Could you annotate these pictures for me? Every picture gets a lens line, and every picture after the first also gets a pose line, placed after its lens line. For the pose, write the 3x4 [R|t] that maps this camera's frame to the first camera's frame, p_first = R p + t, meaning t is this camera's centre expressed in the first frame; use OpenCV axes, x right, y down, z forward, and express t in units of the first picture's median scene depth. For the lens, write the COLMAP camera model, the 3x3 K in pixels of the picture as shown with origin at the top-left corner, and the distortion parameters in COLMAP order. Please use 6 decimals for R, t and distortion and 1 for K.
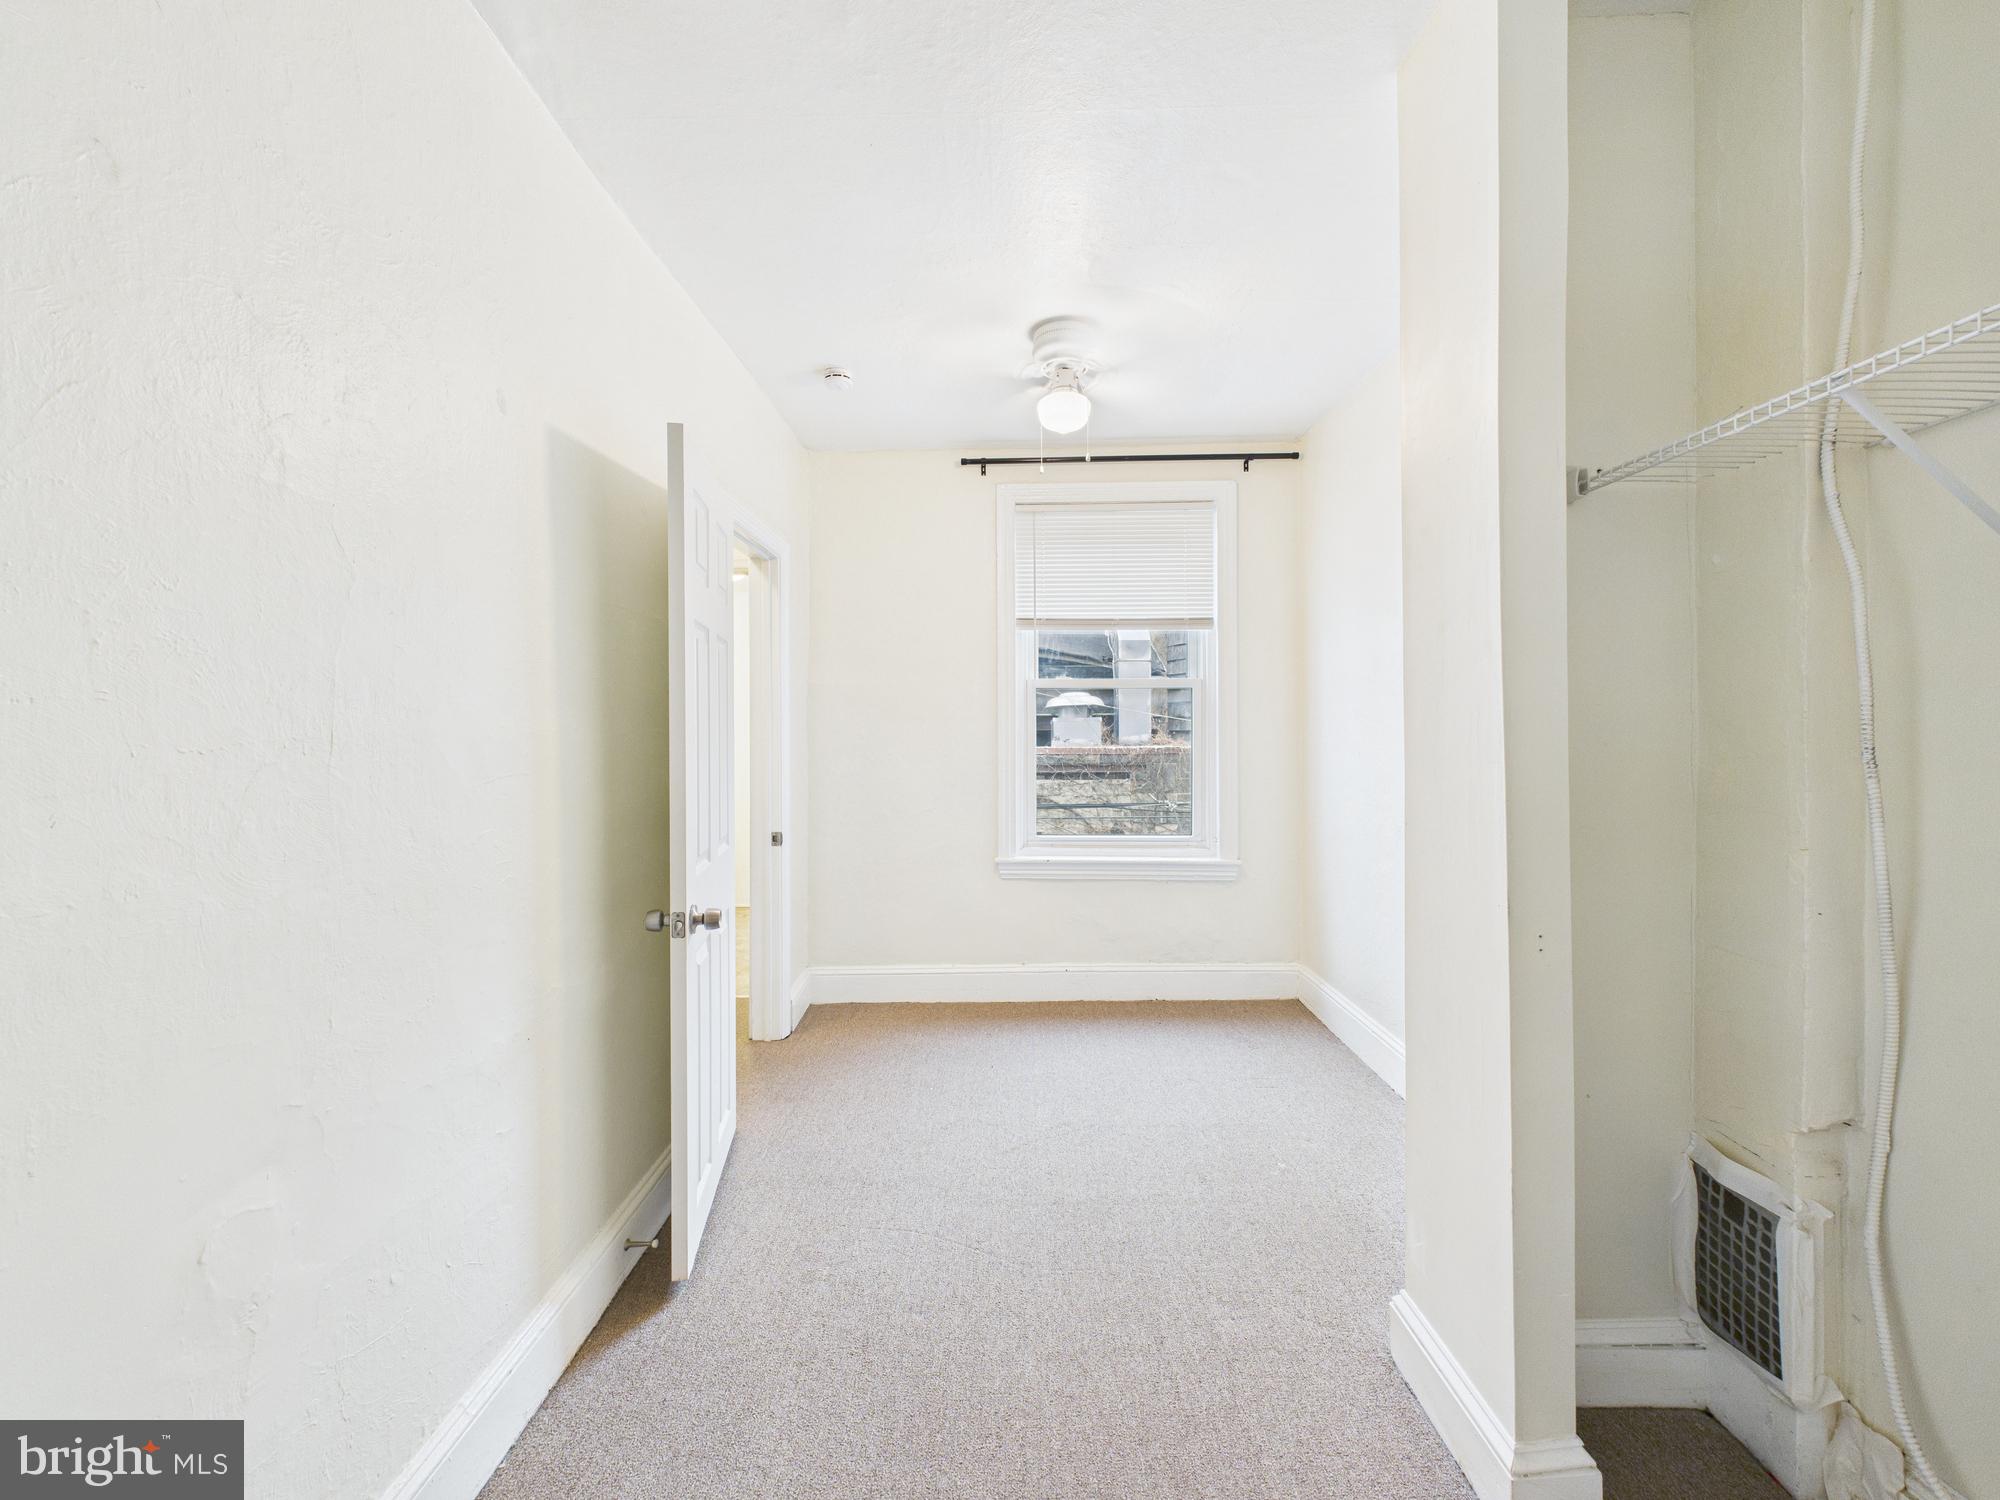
lens RADIAL K [[824.7, 0, 996.1], [0, 824.7, 736.9], [0, 0, 1]] dist [0.004026, -0.000548]
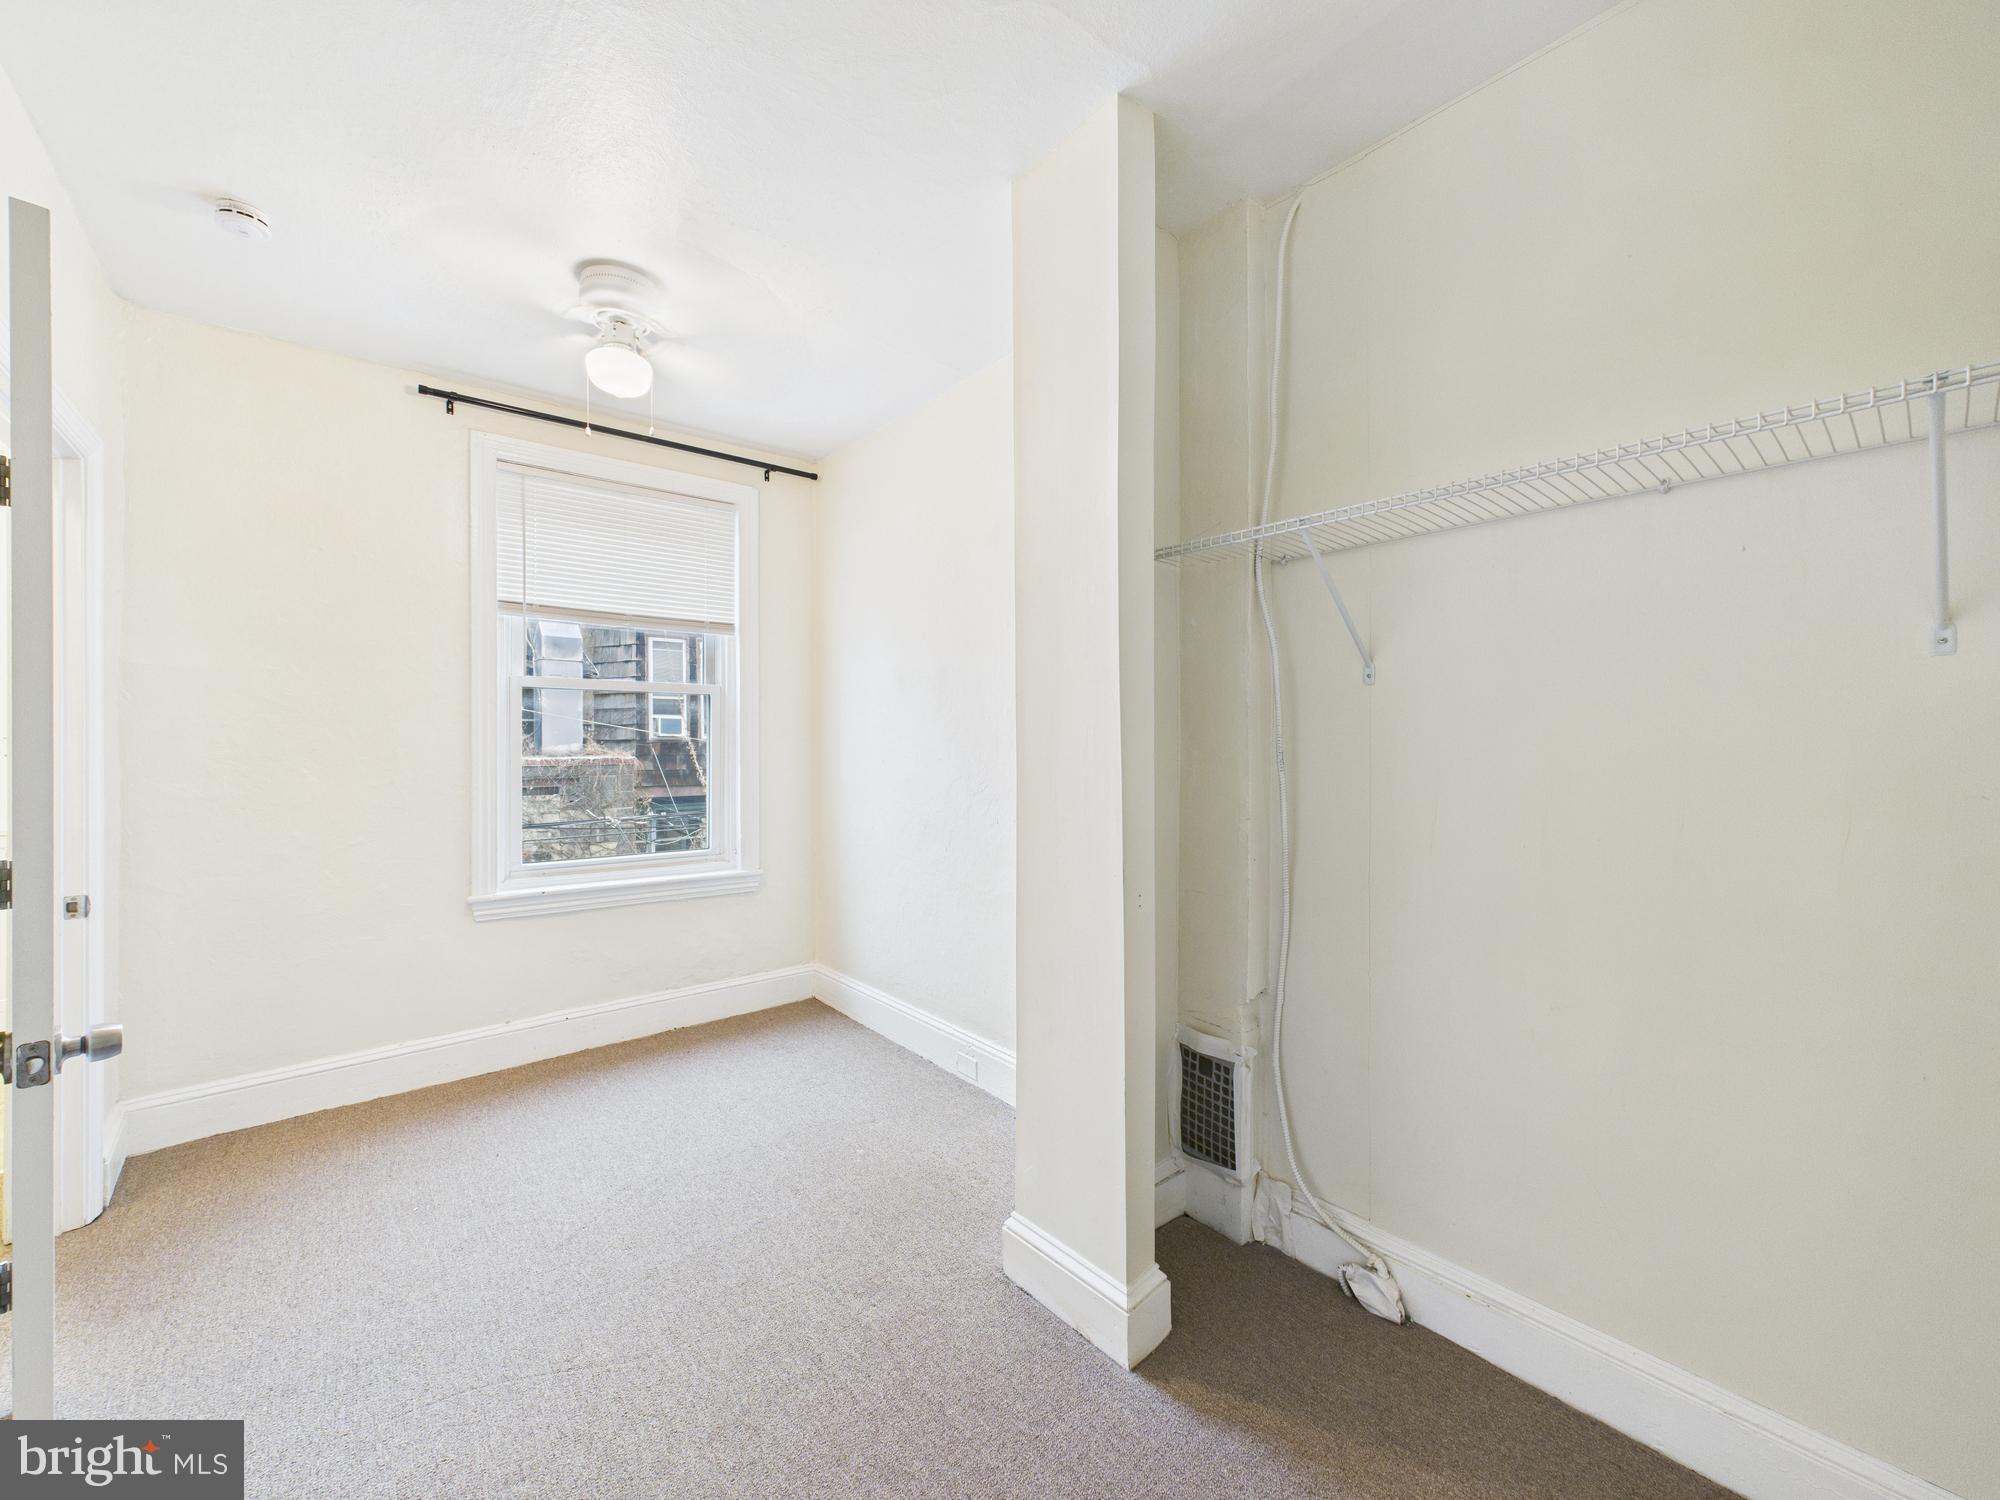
lens RADIAL K [[824.7, 0, 1004.7], [0, 824.7, 744.6], [0, 0, 1]] dist [0.004026, -0.000548]
pose [[0.749530, 0.003082, 0.661963, -0.193730], [-0.000835, 0.999993, -0.003711, 0.002655], [-0.661970, 0.002229, 0.749527, 0.077956]]
